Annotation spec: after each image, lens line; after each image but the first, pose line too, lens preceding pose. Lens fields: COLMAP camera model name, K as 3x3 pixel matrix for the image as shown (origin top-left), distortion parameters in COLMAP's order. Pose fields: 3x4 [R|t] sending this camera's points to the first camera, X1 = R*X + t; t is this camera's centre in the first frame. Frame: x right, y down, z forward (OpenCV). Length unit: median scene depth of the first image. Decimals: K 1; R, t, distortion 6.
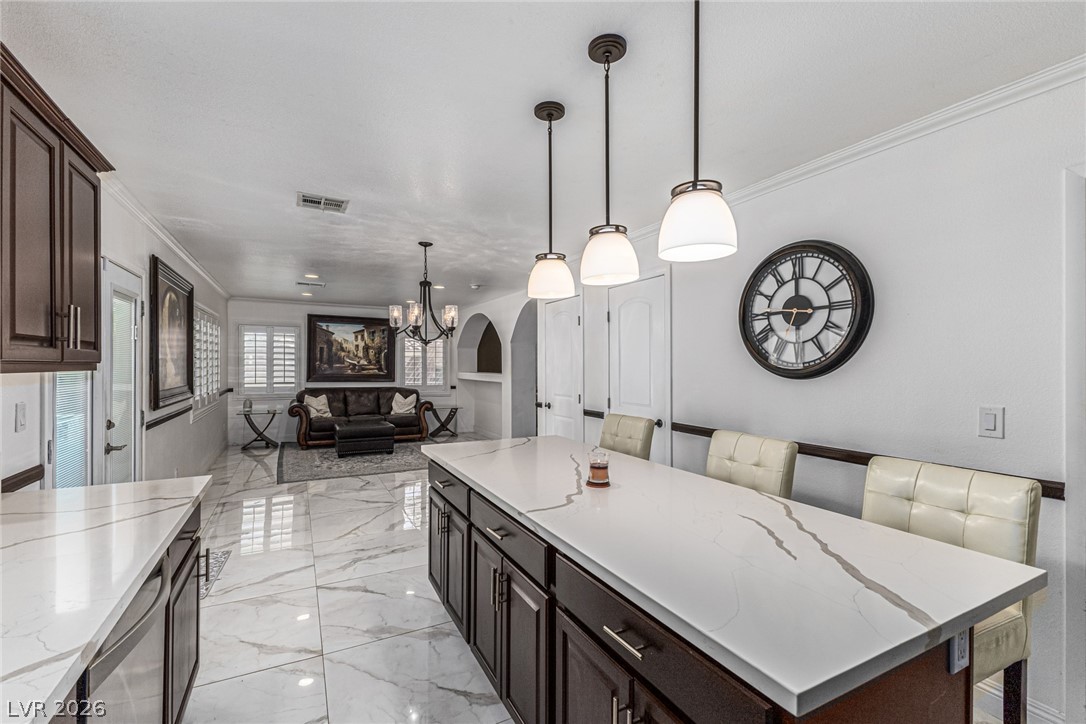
lens RADIAL K [[472.7, 0, 543.0], [0, 472.7, 362.0], [0, 0, 1]] dist [0.000278, -0.000096]
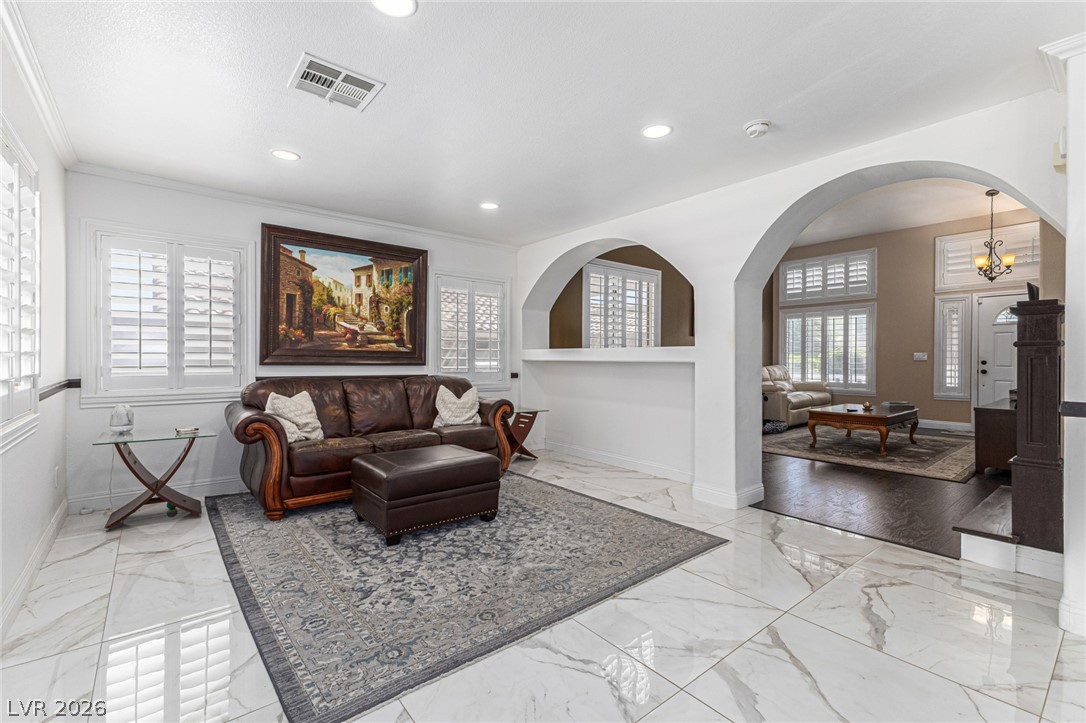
lens RADIAL K [[470.7, 0, 537.4], [0, 470.7, 358.9], [0, 0, 1]] dist [0.003127, 0.000092]
pose [[0.981584, -0.000562, 0.191029, -0.304776], [-0.001255, 0.999955, 0.009389, 0.030336], [-0.191026, -0.009456, 0.981539, 0.461266]]
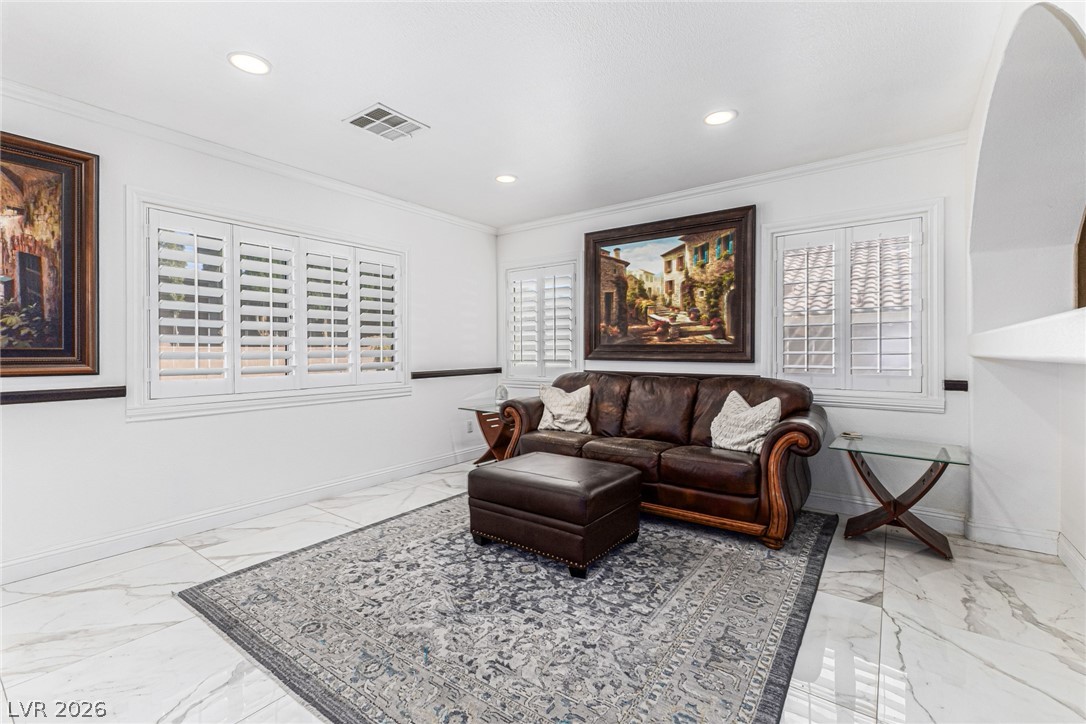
lens RADIAL K [[466.3, 0, 542.3], [0, 466.3, 355.8], [0, 0, 1]] dist [0.001970, 0.000035]
pose [[0.444939, -0.000905, -0.895560, -0.042203], [0.008766, 0.999956, 0.003345, 0.034442], [0.895518, -0.009339, 0.444928, 0.695963]]
